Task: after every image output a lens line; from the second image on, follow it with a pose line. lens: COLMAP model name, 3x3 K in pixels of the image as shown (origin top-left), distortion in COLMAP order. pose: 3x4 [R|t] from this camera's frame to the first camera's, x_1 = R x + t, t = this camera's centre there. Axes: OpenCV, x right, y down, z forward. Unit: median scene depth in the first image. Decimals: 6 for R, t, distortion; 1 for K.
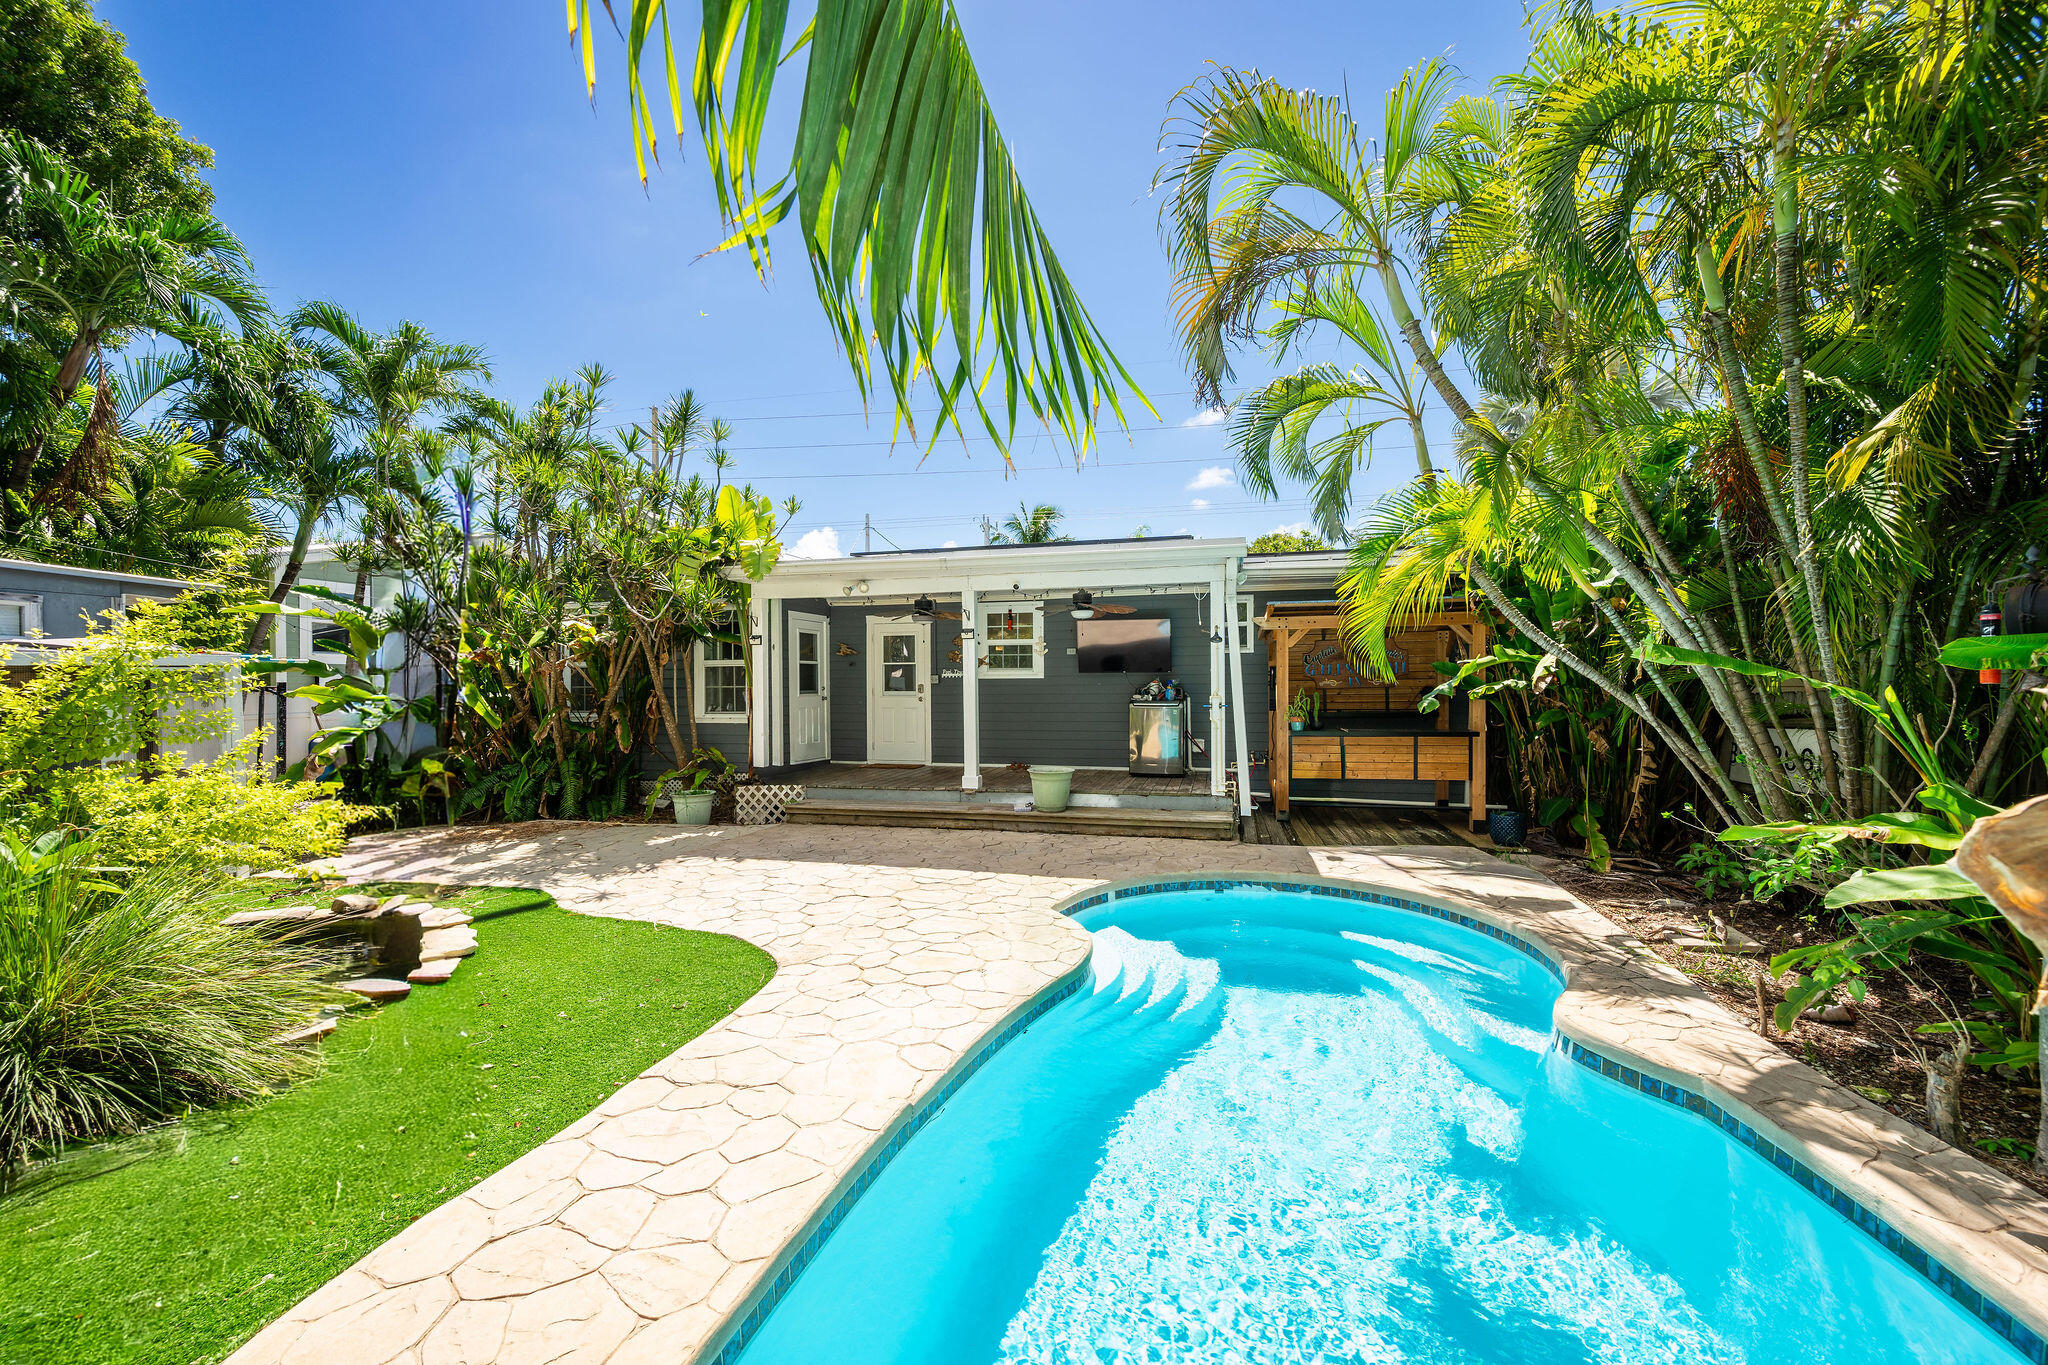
lens RADIAL K [[801.3, 0, 1024.8], [0, 801.3, 687.5], [0, 0, 1]] dist [0.000119, -0.000261]
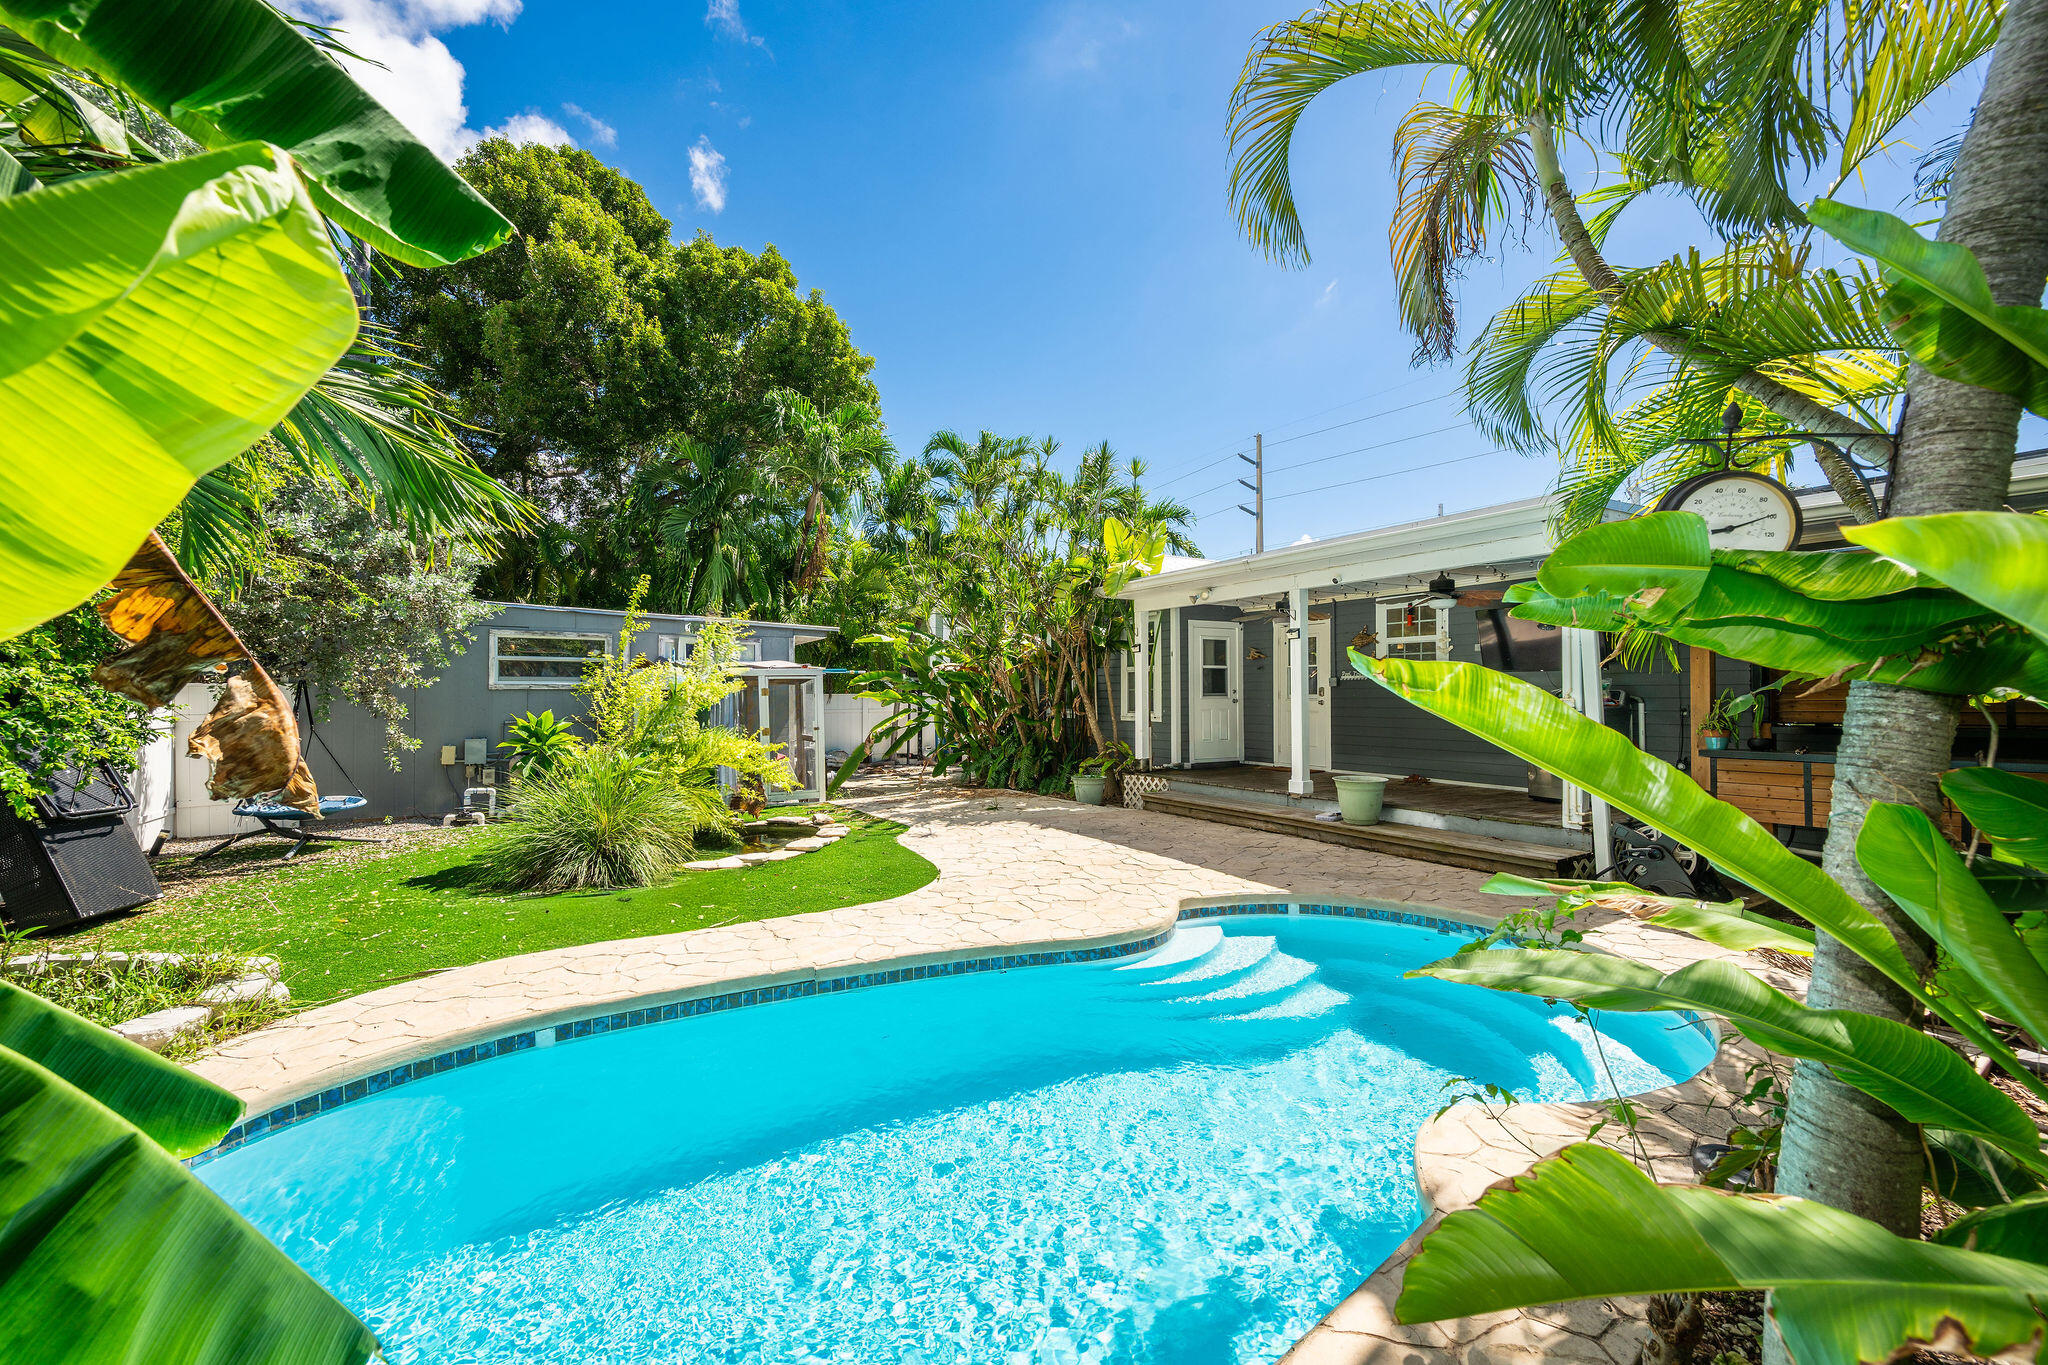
lens RADIAL K [[801.3, 0, 1024.8], [0, 801.3, 687.5], [0, 0, 1]] dist [0.000119, -0.000261]
pose [[0.711787, -0.002410, -0.702392, 0.355867], [-0.004975, 0.999952, -0.008472, 0.007622], [0.702378, 0.009524, 0.711740, 0.072786]]
